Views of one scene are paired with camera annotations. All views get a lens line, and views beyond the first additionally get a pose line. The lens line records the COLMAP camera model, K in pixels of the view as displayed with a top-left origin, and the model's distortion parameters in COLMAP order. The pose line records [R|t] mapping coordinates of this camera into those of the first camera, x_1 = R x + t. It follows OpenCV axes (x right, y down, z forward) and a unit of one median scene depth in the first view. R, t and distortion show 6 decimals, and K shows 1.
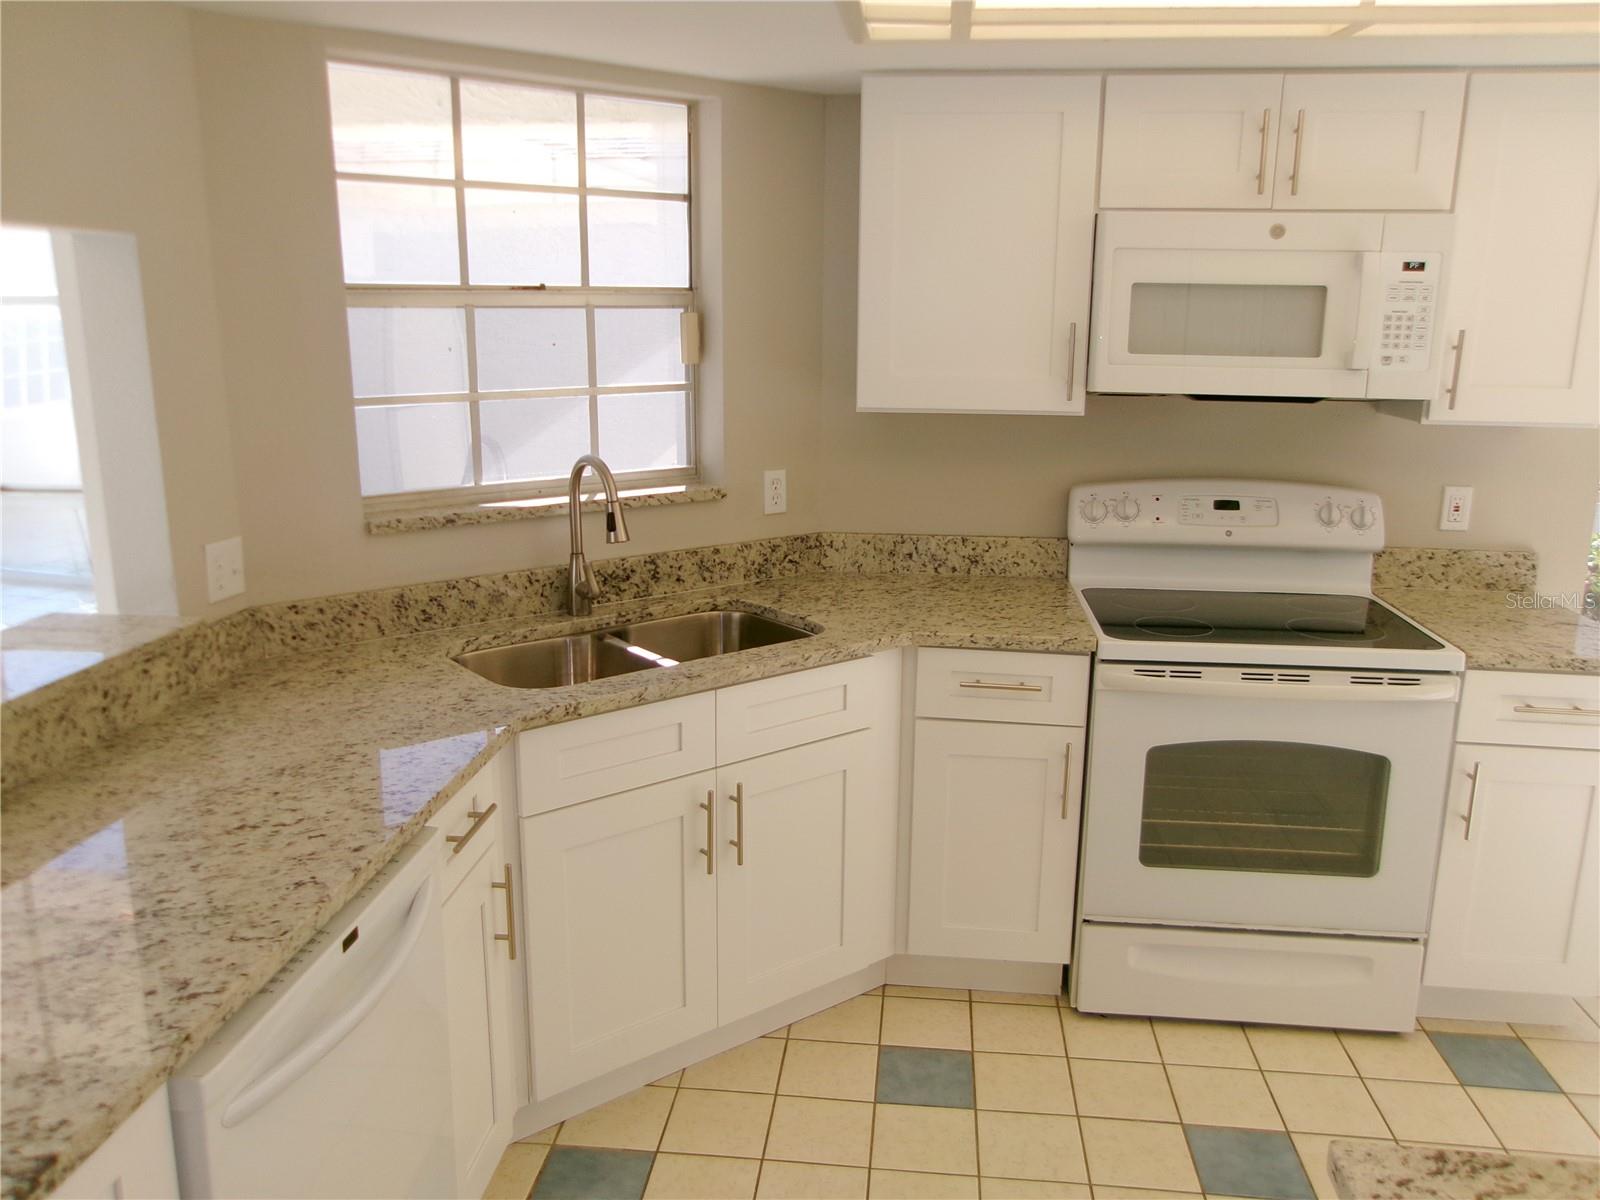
lens RADIAL K [[1230.7, 0, 800.0], [0, 1230.7, 600.0], [0, 0, 1]] dist [-0.037553, 0.067836]
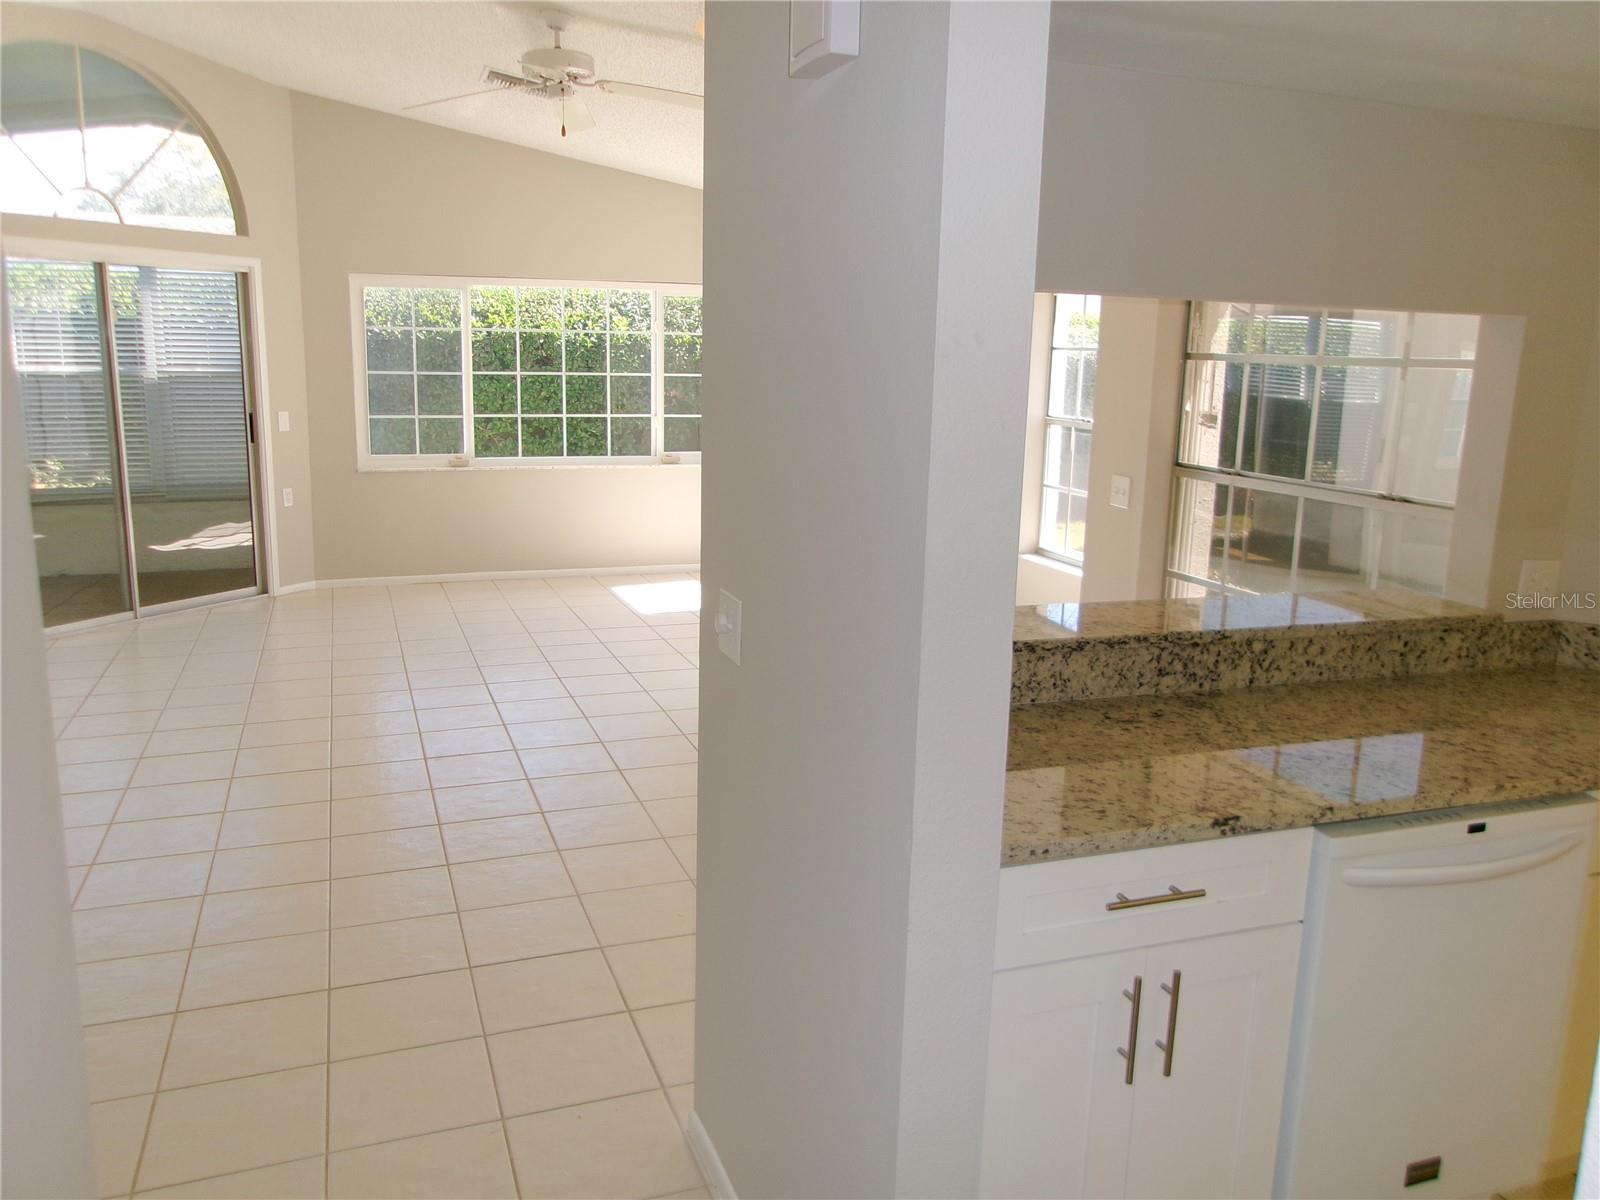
lens RADIAL K [[1273.2, 0, 800.0], [0, 1273.2, 600.0], [0, 0, 1]] dist [-0.003883, 0.001316]
pose [[0.437315, 0.181409, -0.880821, 0.303382], [-0.236396, 0.968187, 0.082035, 0.055076], [0.867682, 0.172348, 0.466287, -0.216802]]
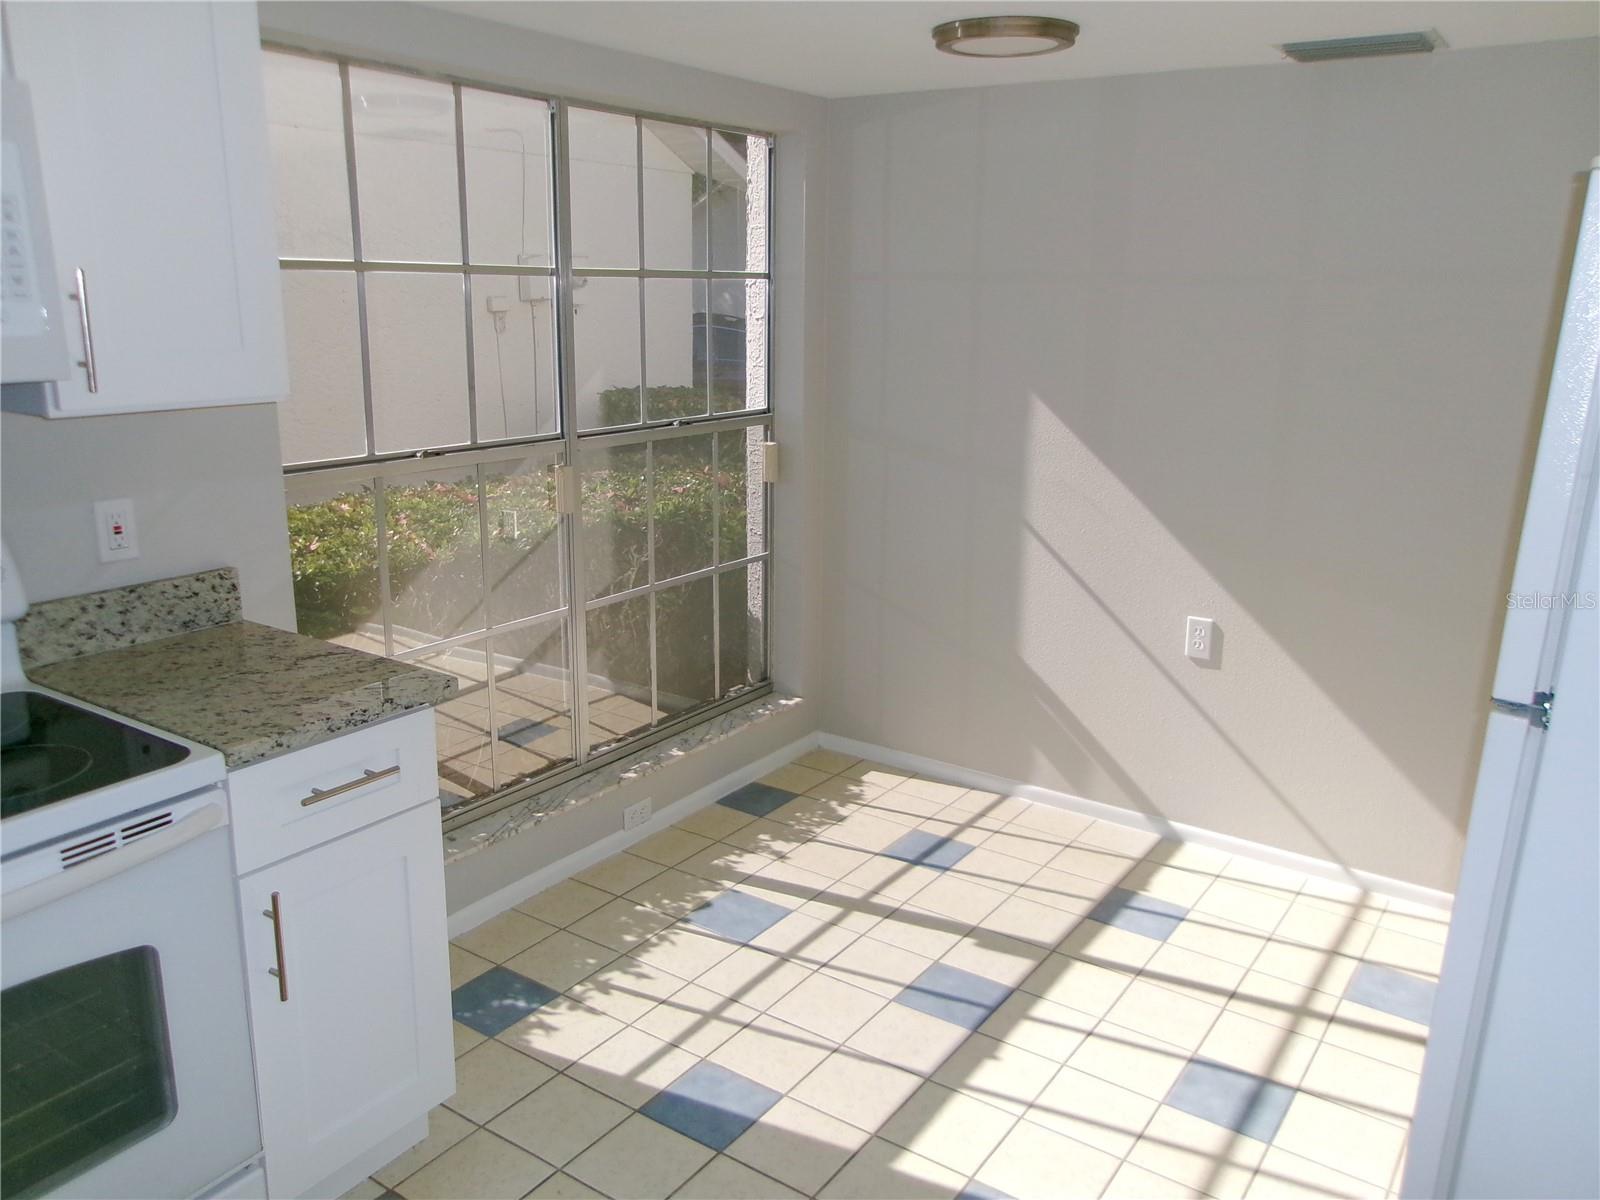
lens RADIAL K [[1246.8, 0, 803.7], [0, 1246.8, 567.1], [0, 0, 1]] dist [0.008505, 0.005798]
pose [[0.477519, -0.201947, 0.855098, 0.129951], [0.201770, 0.972422, 0.116979, -0.069873], [-0.855140, 0.116674, 0.505097, 0.367204]]
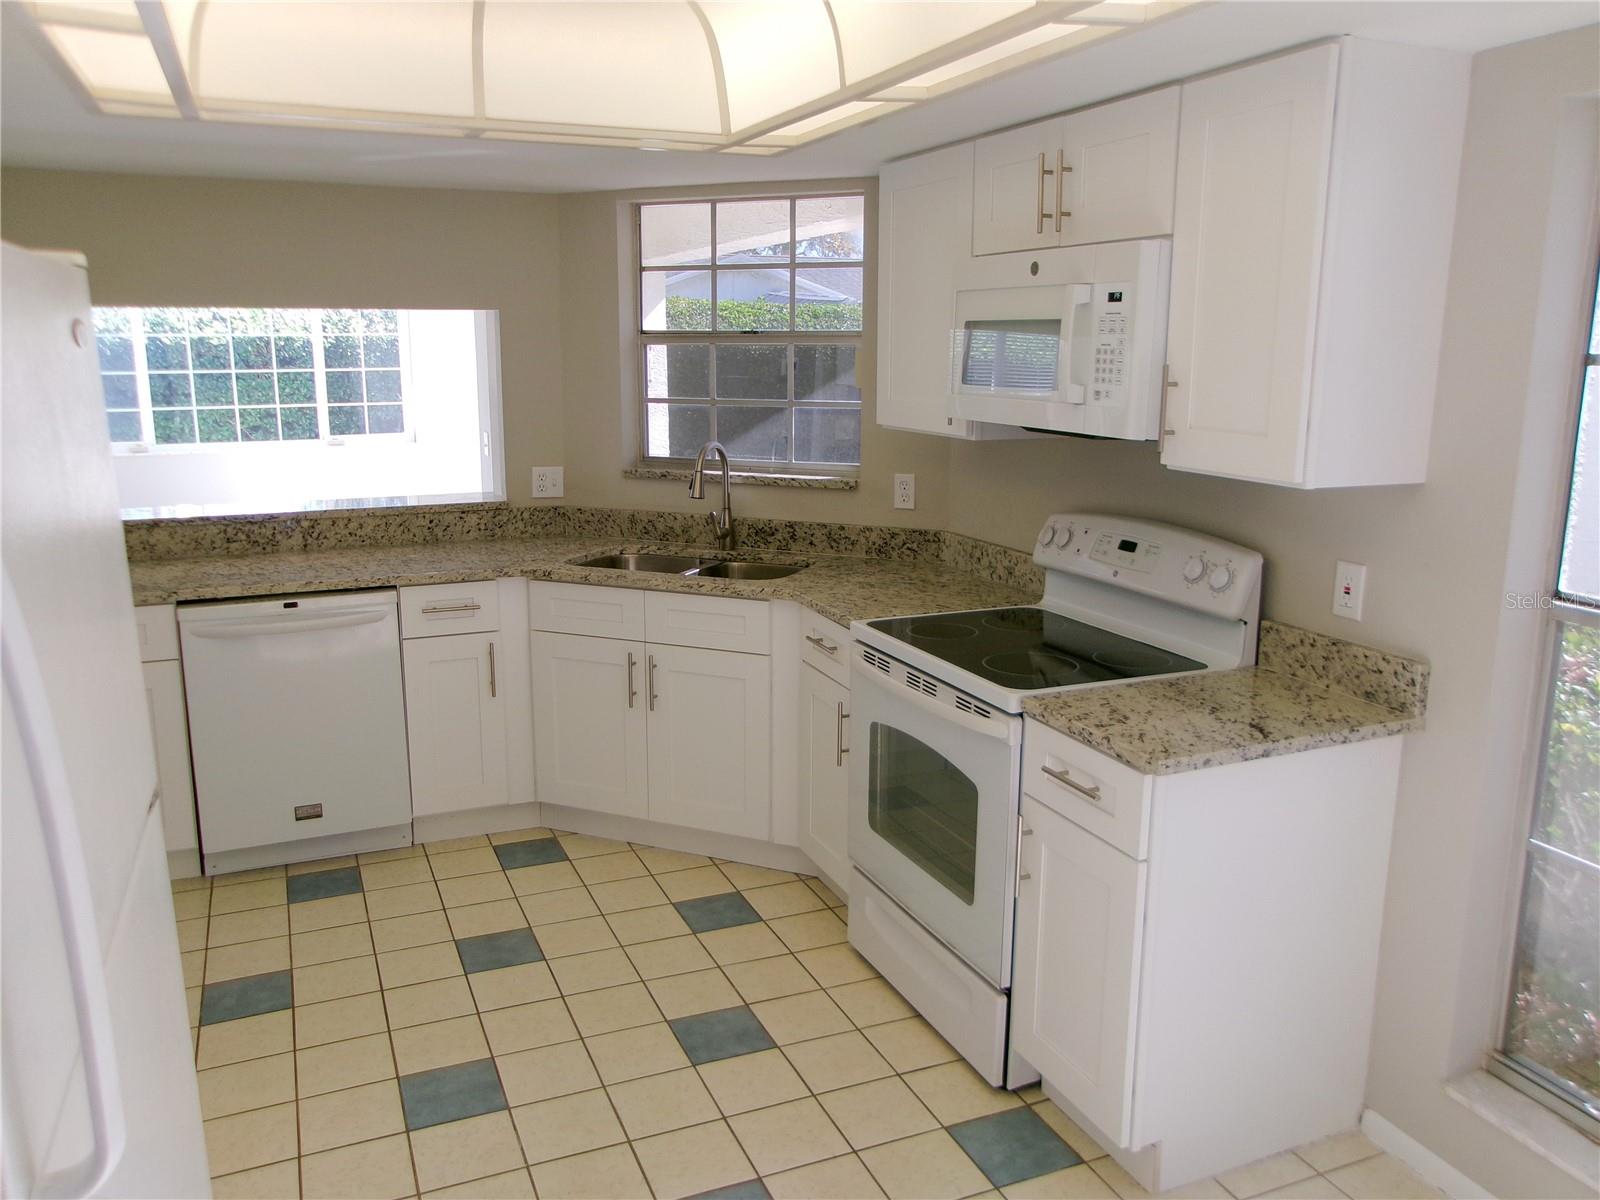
lens RADIAL K [[1236.1, 0, 832.6], [0, 1236.1, 609.2], [0, 0, 1]] dist [-0.000191, -0.000955]
pose [[0.503903, 0.176139, -0.845610, 1.262110], [-0.204155, 0.975536, 0.081546, -0.071825], [0.839287, 0.131544, 0.527536, 0.350931]]
